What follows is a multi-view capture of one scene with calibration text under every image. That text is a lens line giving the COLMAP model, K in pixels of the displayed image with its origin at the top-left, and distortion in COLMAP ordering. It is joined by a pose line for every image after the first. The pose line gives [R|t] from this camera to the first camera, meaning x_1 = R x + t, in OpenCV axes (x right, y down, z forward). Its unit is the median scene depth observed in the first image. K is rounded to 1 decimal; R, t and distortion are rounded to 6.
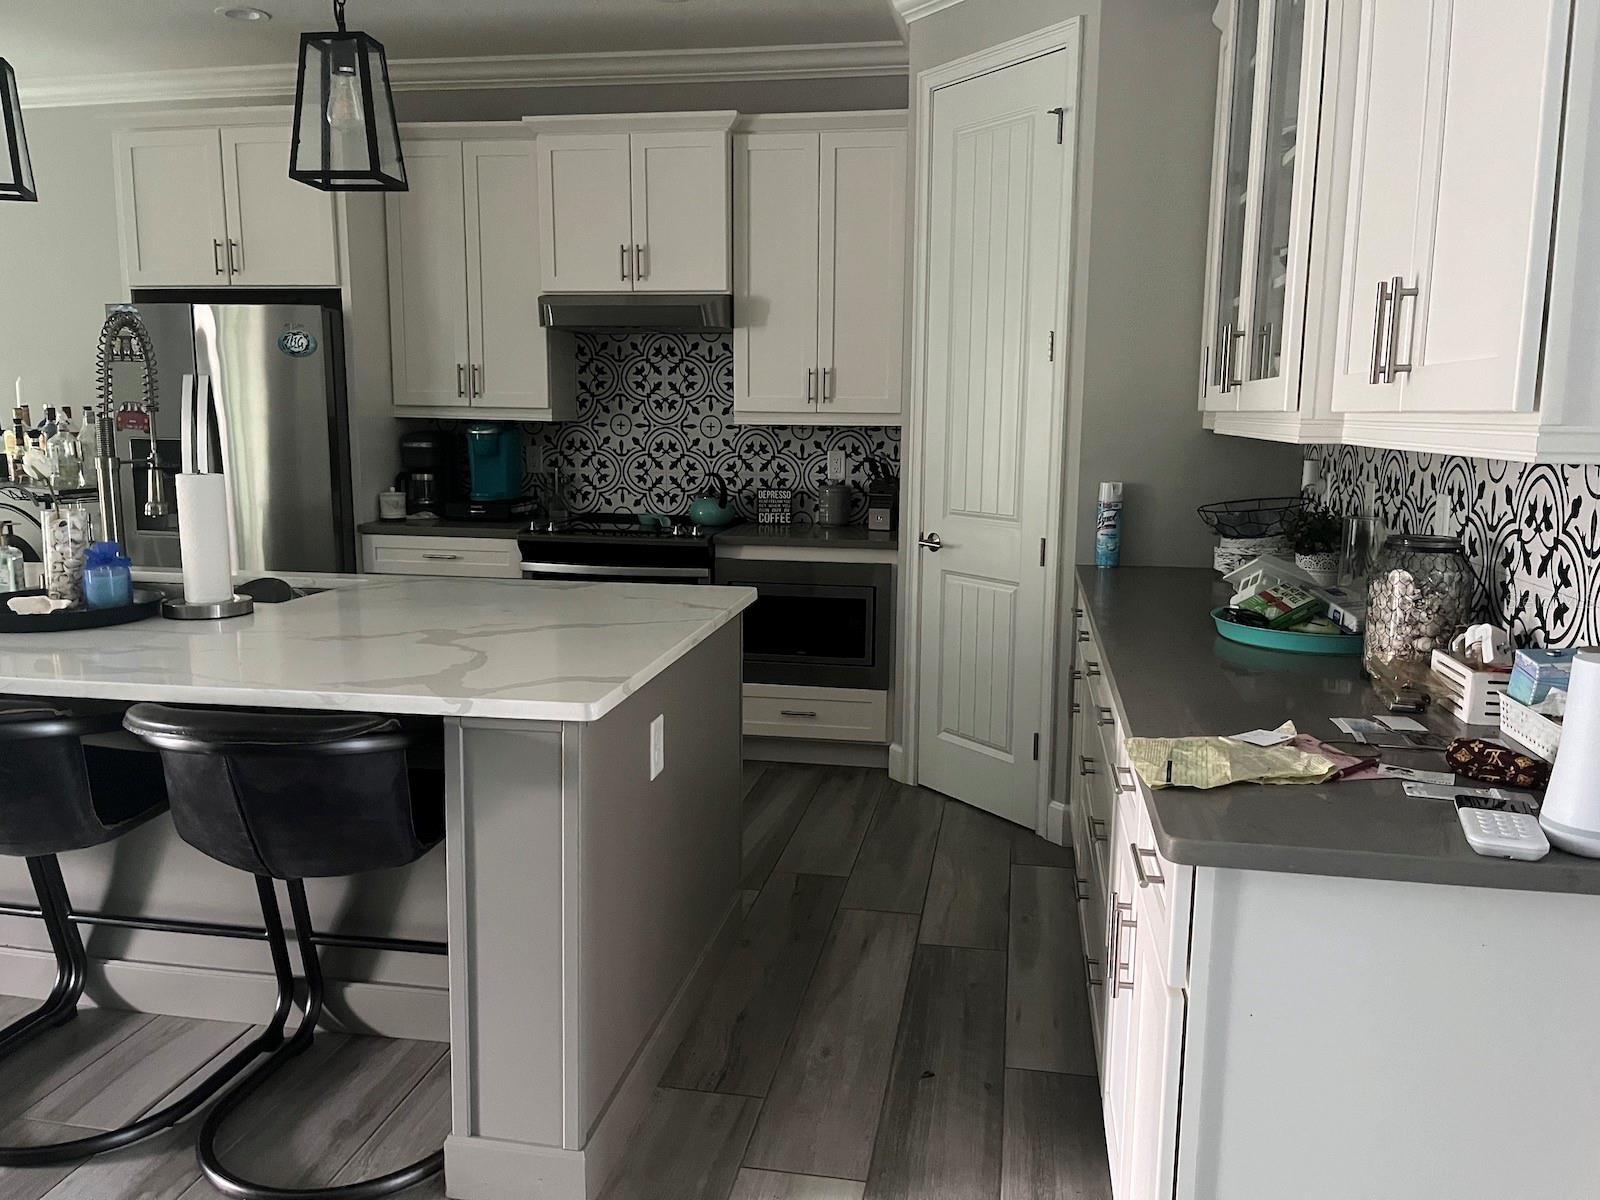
lens RADIAL K [[1207.6, 0, 800.0], [0, 1207.6, 600.0], [0, 0, 1]] dist [0.069553, -0.097639]
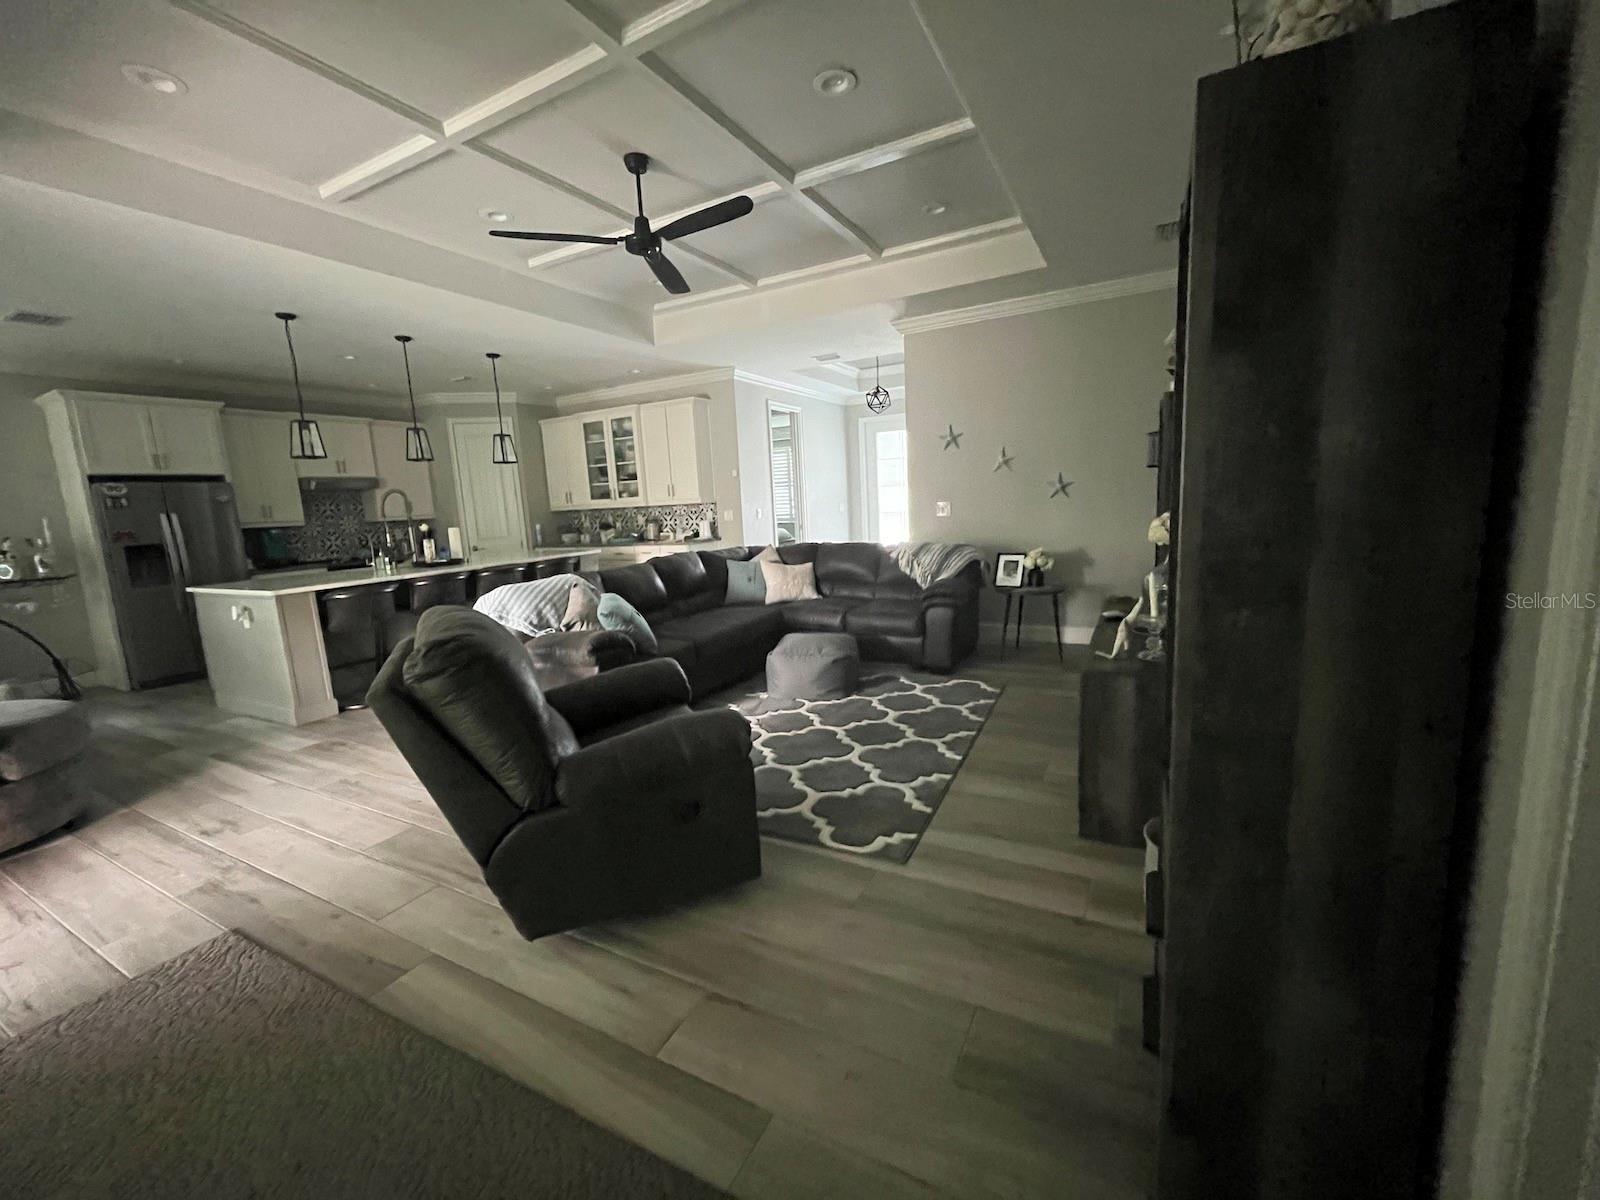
lens RADIAL K [[646.5, 0, 797.4], [0, 646.5, 597.2], [0, 0, 1]] dist [-0.003000, -0.000159]
pose [[0.315831, -0.174770, 0.932581, -1.219094], [0.195078, 0.973851, 0.116439, 0.048403], [-0.928545, 0.145151, 0.341666, -0.444673]]
